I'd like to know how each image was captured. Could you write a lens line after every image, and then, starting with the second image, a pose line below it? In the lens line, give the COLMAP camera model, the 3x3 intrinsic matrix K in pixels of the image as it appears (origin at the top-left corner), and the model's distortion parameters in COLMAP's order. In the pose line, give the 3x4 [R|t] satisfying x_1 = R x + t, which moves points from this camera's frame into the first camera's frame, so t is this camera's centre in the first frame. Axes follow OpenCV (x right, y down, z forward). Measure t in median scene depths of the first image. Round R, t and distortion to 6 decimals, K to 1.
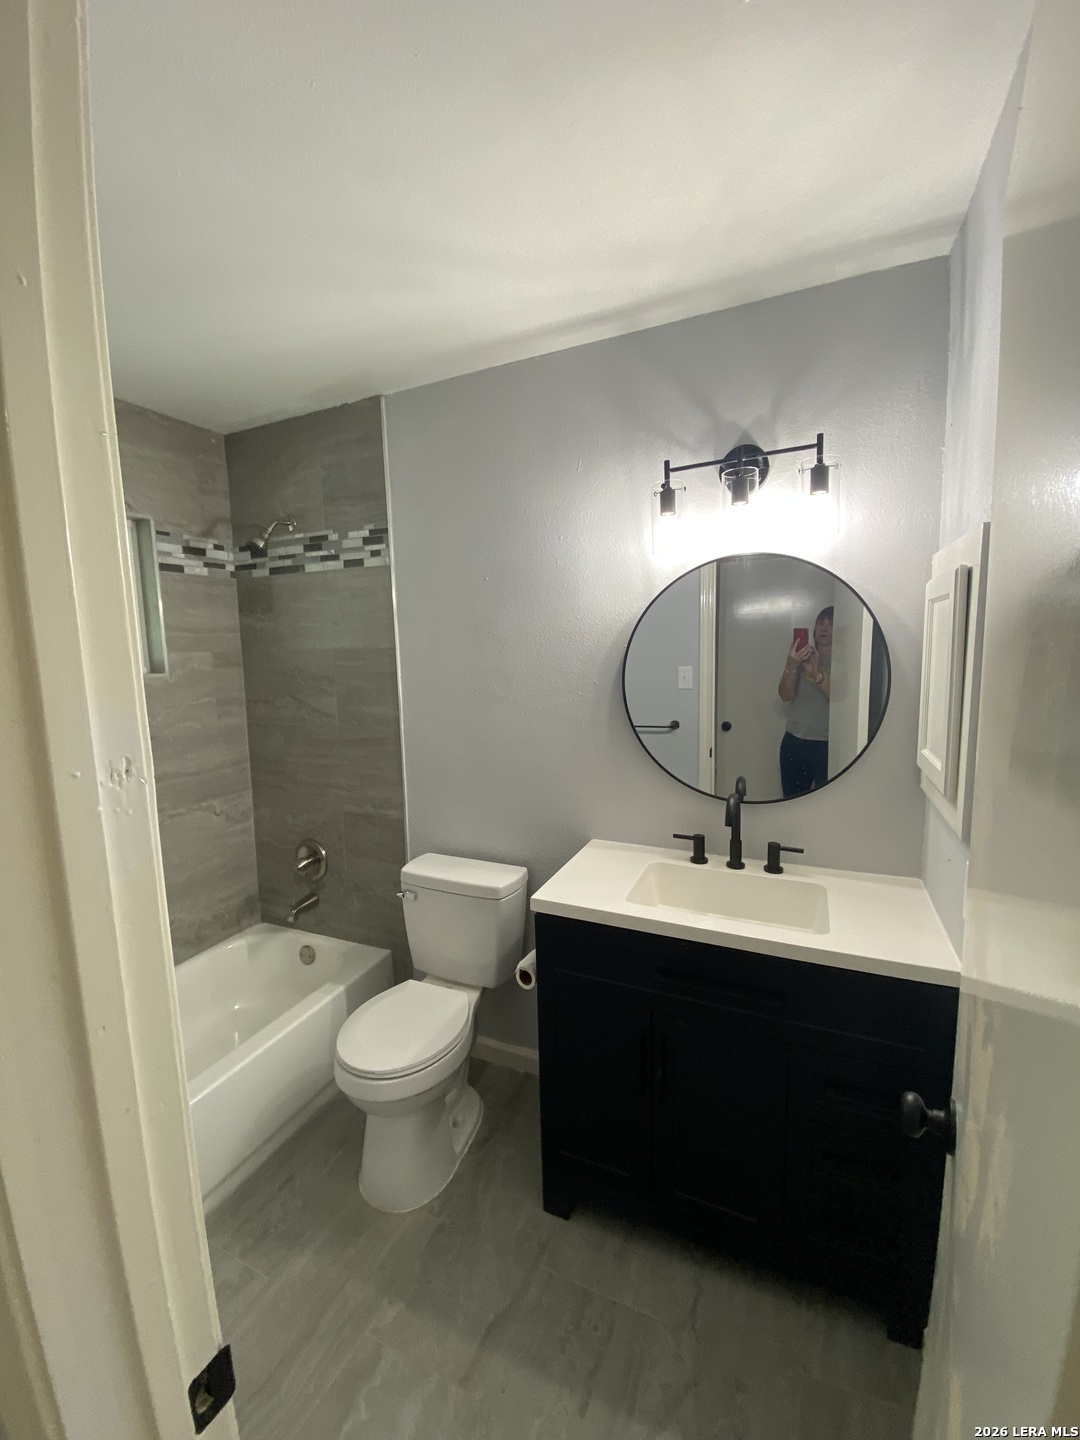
lens RADIAL K [[572.0, 0, 536.0], [0, 572.0, 713.6], [0, 0, 1]] dist [0.025120, -0.023911]
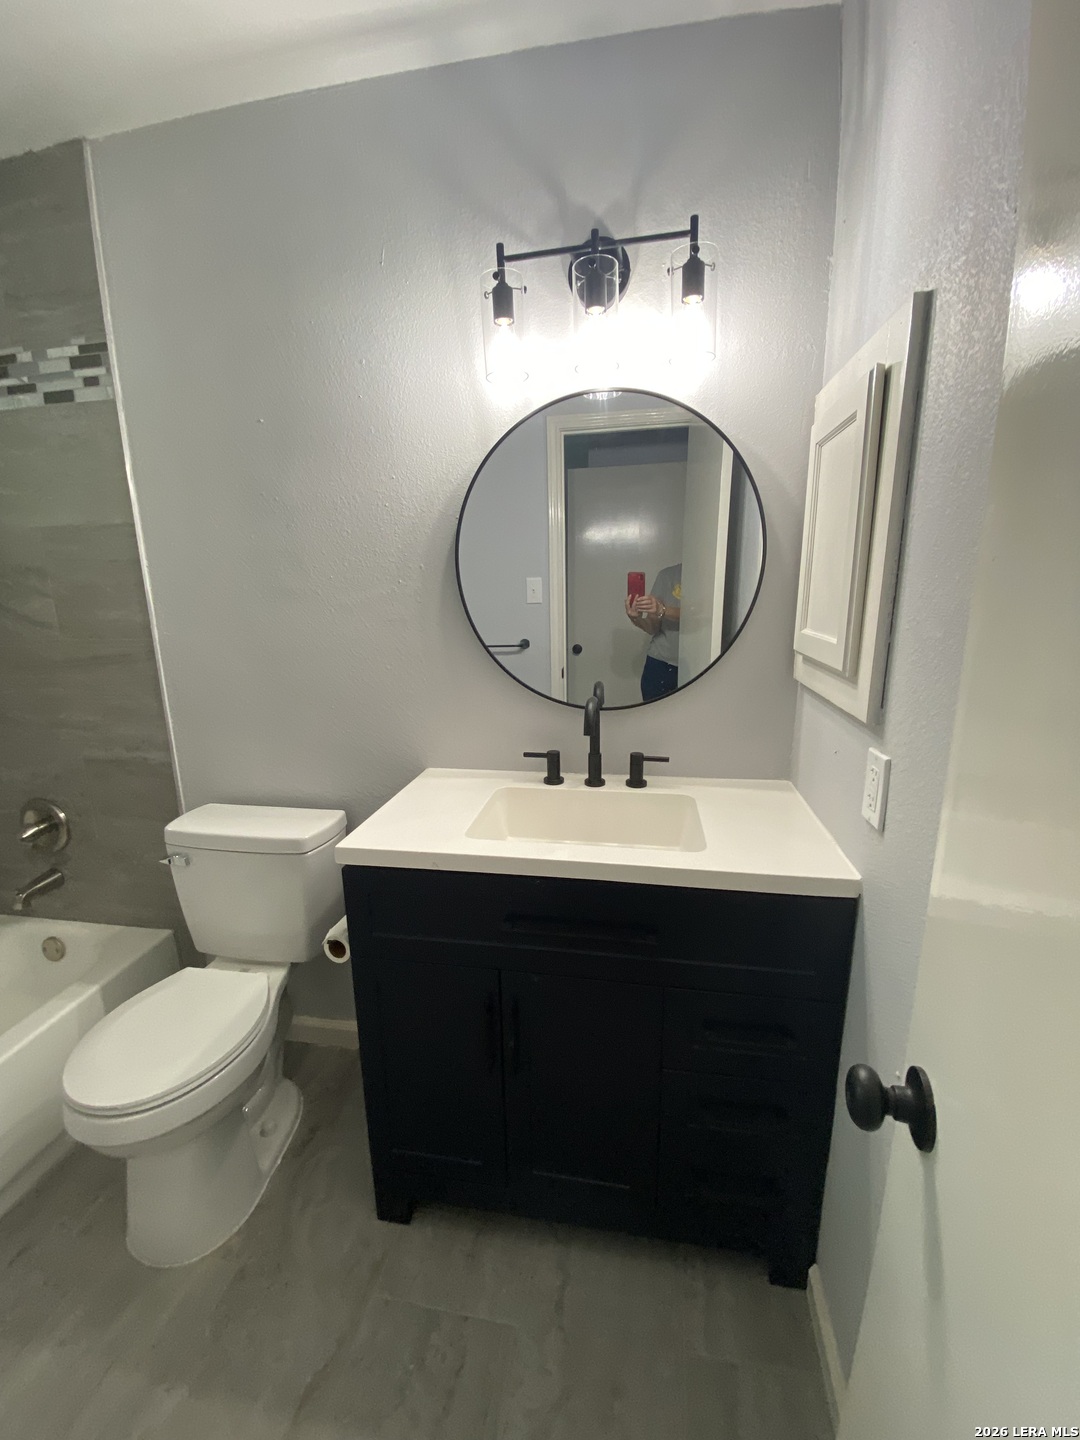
lens RADIAL K [[572.0, 0, 536.0], [0, 572.0, 713.6], [0, 0, 1]] dist [0.025120, -0.023911]
pose [[0.967826, -0.049014, 0.246801, 0.057076], [0.023196, 0.994047, 0.106452, 0.067265], [-0.250550, -0.097302, 0.963202, 0.207860]]
